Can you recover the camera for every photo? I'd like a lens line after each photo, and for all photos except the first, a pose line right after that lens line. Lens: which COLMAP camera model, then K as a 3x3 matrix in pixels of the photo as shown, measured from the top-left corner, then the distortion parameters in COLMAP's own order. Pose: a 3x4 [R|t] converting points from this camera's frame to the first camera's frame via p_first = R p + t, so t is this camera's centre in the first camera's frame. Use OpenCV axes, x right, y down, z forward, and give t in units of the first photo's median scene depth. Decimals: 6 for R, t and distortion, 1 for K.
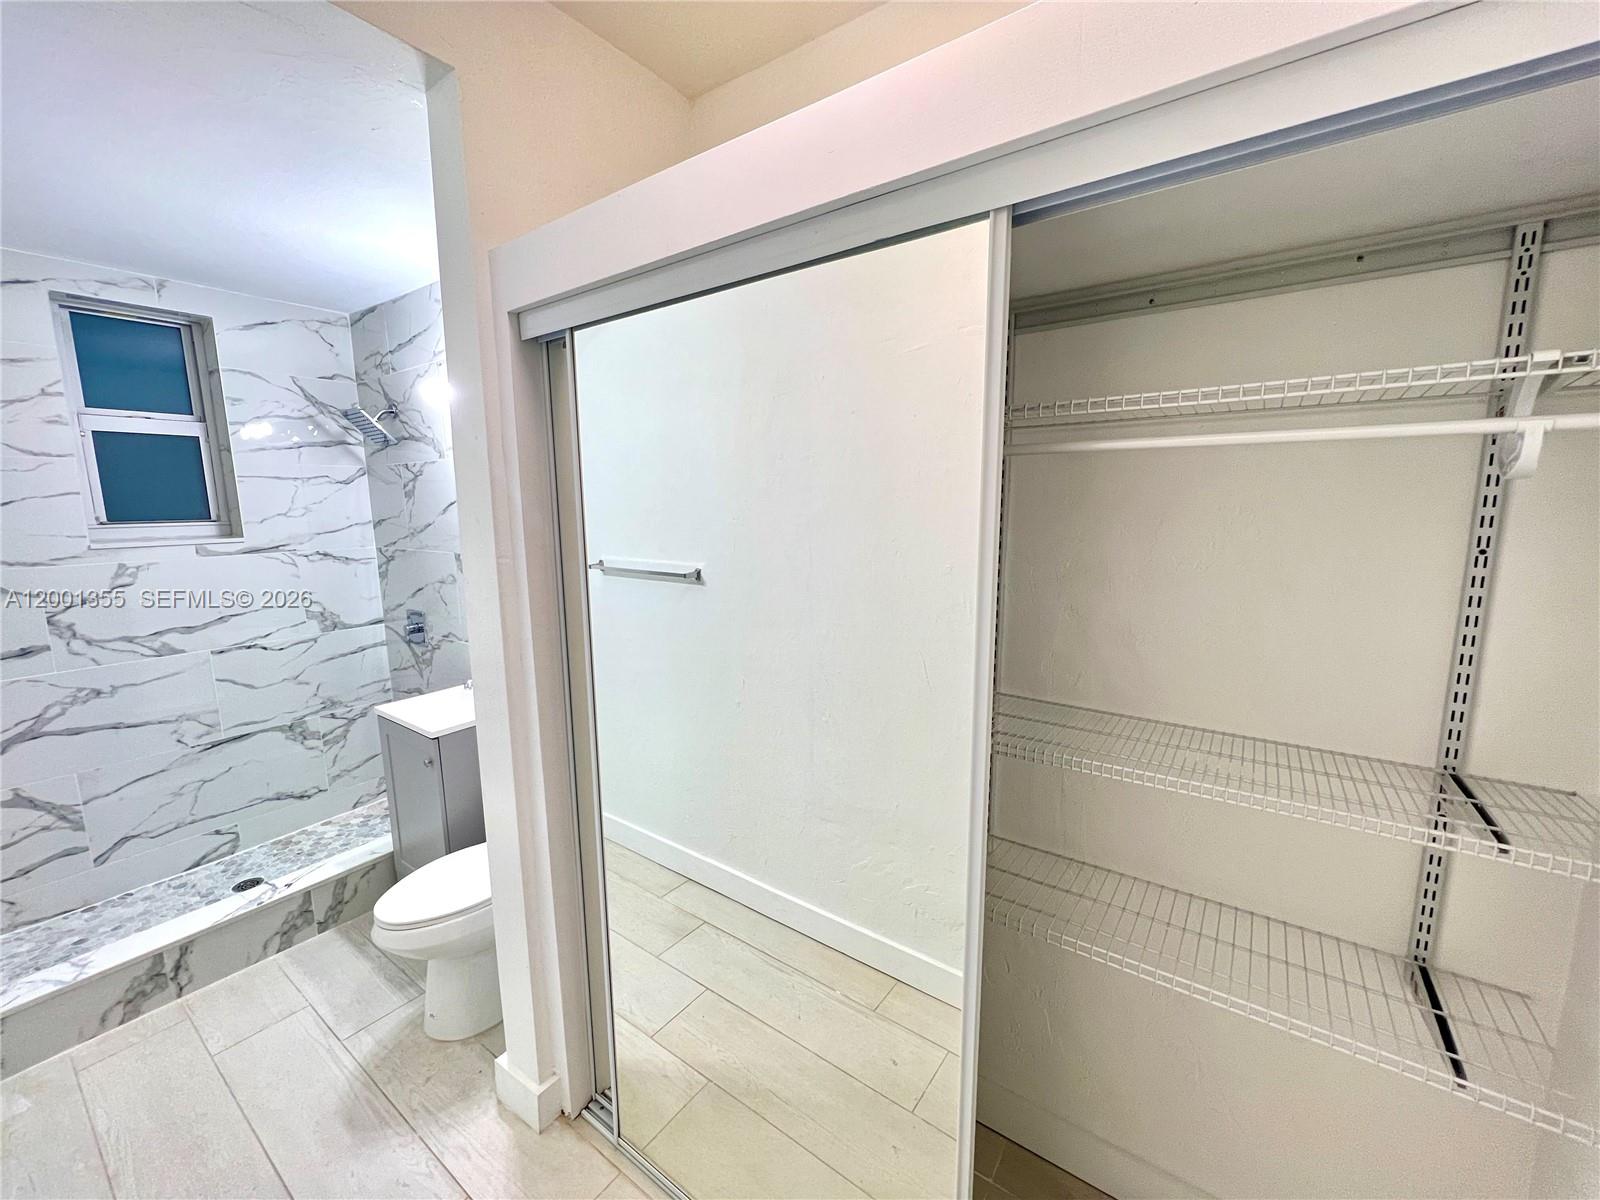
lens RADIAL K [[643.2, 0, 801.0], [0, 643.2, 599.0], [0, 0, 1]] dist [-0.000096, -0.000171]
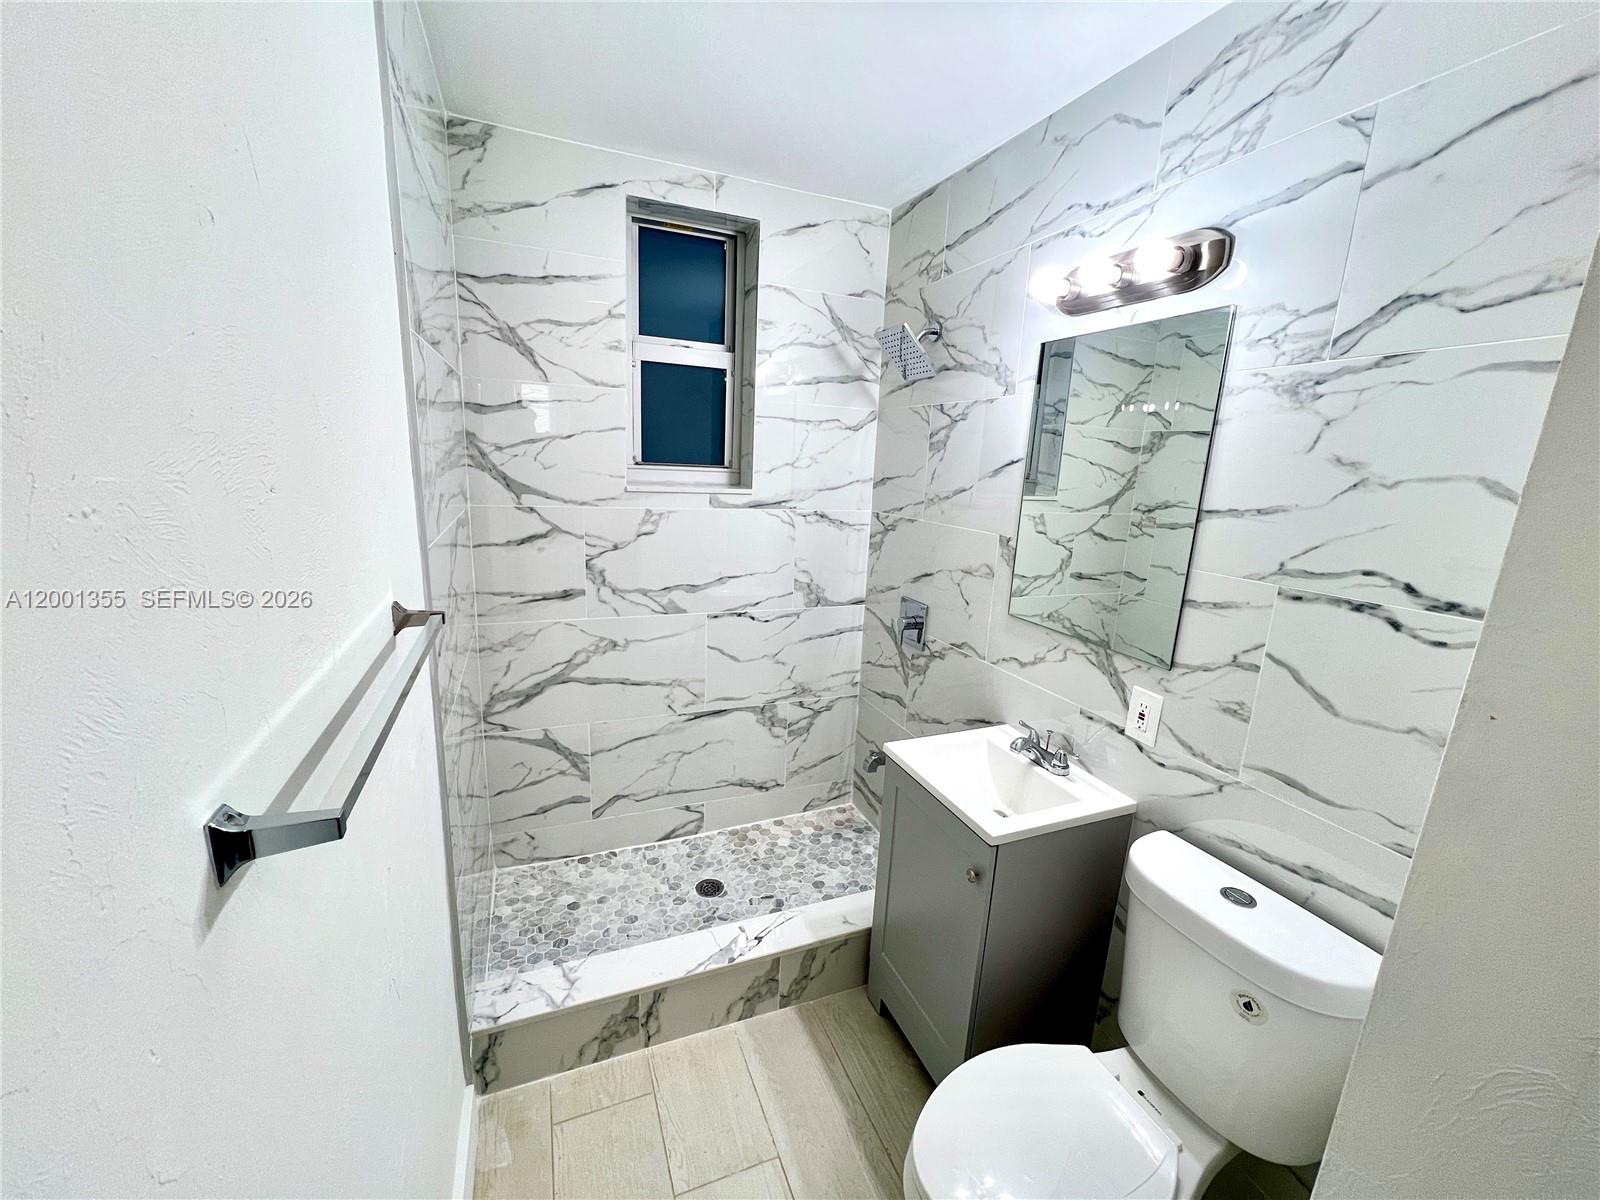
lens RADIAL K [[643.6, 0, 800.0], [0, 643.6, 600.0], [0, 0, 1]] dist [-0.001583, 0.000067]
pose [[0.847242, 0.163622, -0.505379, -0.359070], [-0.136352, 0.986491, 0.090800, -0.036586], [0.513409, -0.008020, 0.858107, 0.299538]]
